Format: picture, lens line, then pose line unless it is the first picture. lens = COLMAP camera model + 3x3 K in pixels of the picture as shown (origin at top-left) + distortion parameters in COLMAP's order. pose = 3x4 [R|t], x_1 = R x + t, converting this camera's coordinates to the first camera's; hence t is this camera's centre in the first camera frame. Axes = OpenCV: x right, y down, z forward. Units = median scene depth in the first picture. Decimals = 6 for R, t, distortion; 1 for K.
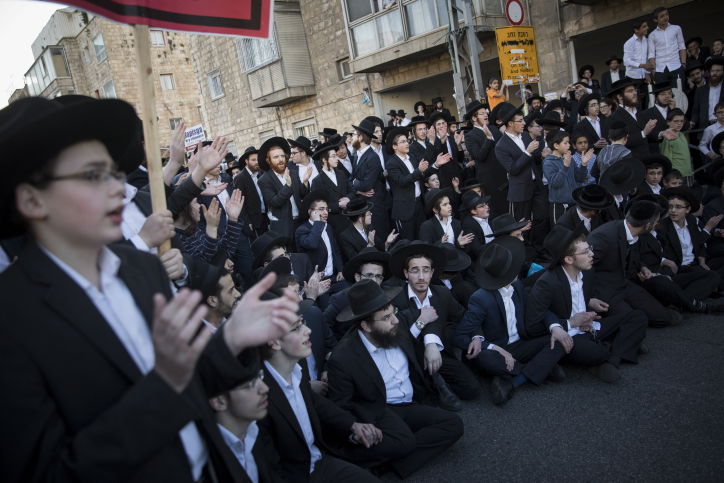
lens RADIAL K [[579.7, 0, 361.5], [0, 579.7, 238.6], [0, 0, 1]] dist [0.002968, 0.005718]
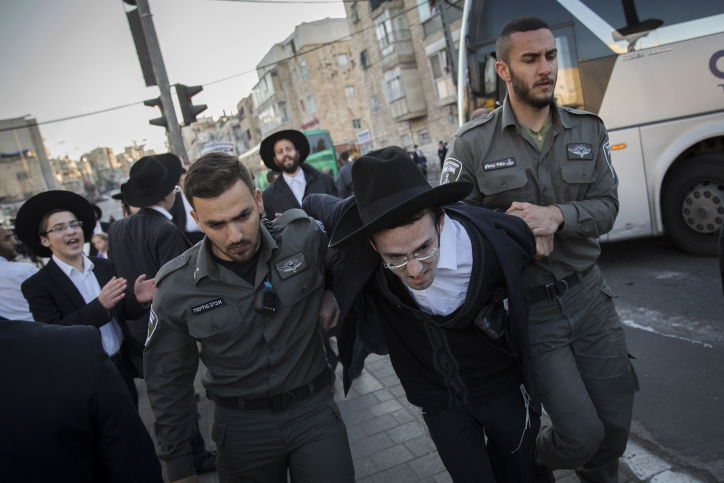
lens RADIAL K [[542.2, 0, 362.8], [0, 542.2, 242.1], [0, 0, 1]] dist [0.002940, 0.000283]
pose [[0.952063, 0.016697, -0.305445, 0.223513], [-0.002433, 0.998891, 0.047021, 0.040541], [0.305891, -0.044023, 0.951048, -0.537525]]
